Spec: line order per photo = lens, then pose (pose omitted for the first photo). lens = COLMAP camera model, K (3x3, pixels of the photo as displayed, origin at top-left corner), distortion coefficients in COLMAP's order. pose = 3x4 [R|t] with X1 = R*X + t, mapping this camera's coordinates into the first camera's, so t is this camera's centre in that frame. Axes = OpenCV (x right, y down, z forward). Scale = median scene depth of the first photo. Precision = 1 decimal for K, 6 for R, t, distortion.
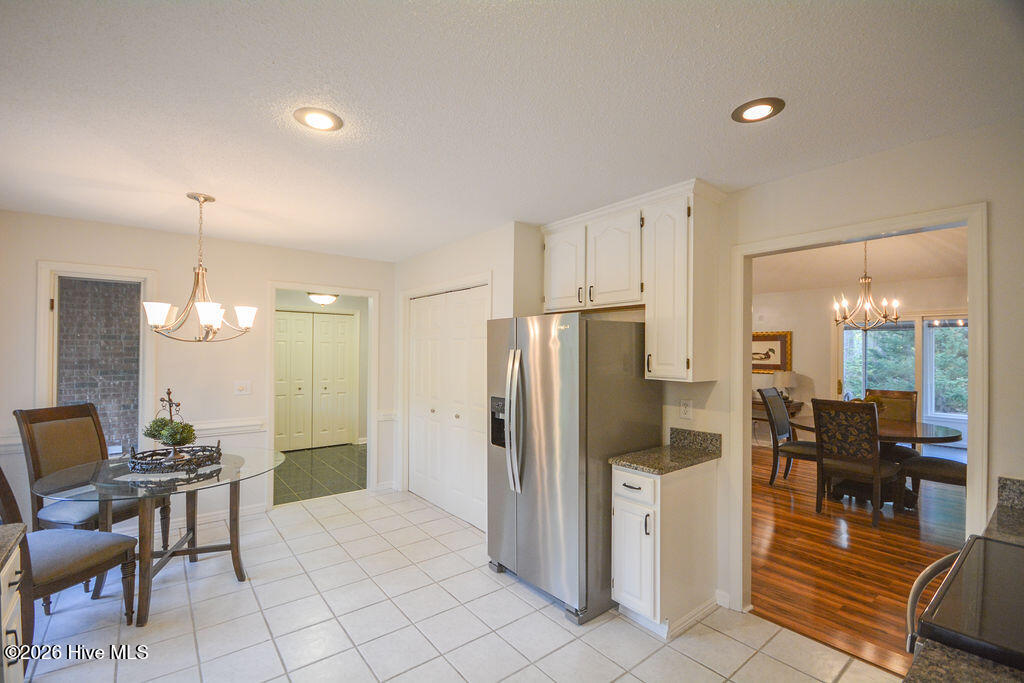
lens RADIAL K [[453.2, 0, 510.1], [0, 453.2, 347.3], [0, 0, 1]] dist [-0.001584, -0.005259]
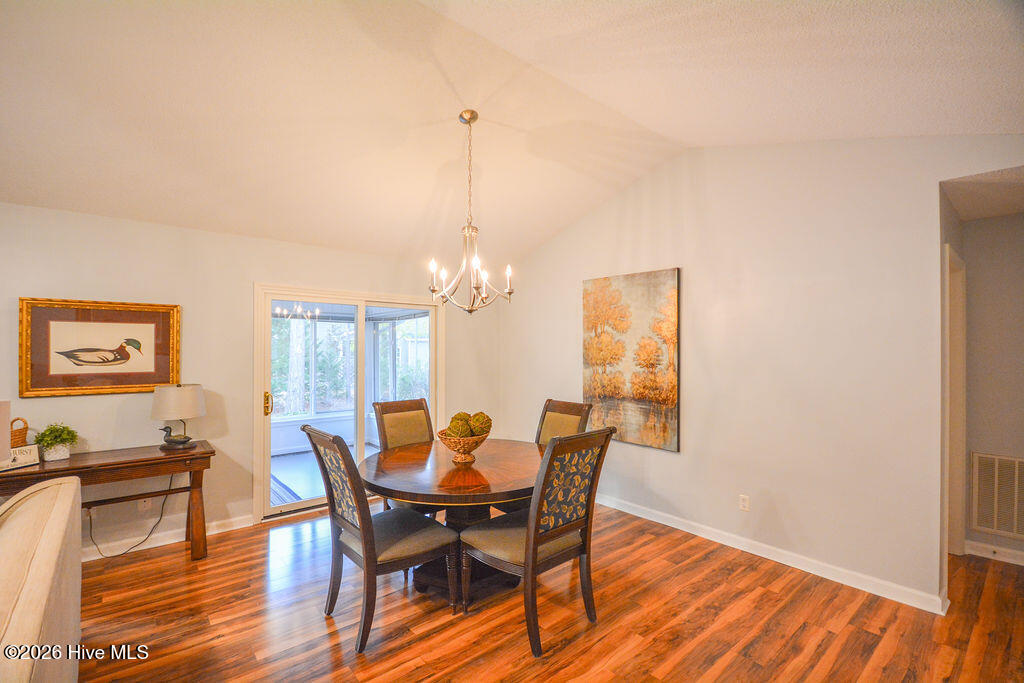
lens RADIAL K [[453.2, 0, 511.9], [0, 453.2, 349.3], [0, 0, 1]] dist [-0.001584, -0.005259]
pose [[-0.024983, -0.001809, 0.999686, 0.099513], [-0.009205, 0.999956, 0.001580, 0.009168], [-0.999645, -0.009163, -0.024999, 0.626661]]
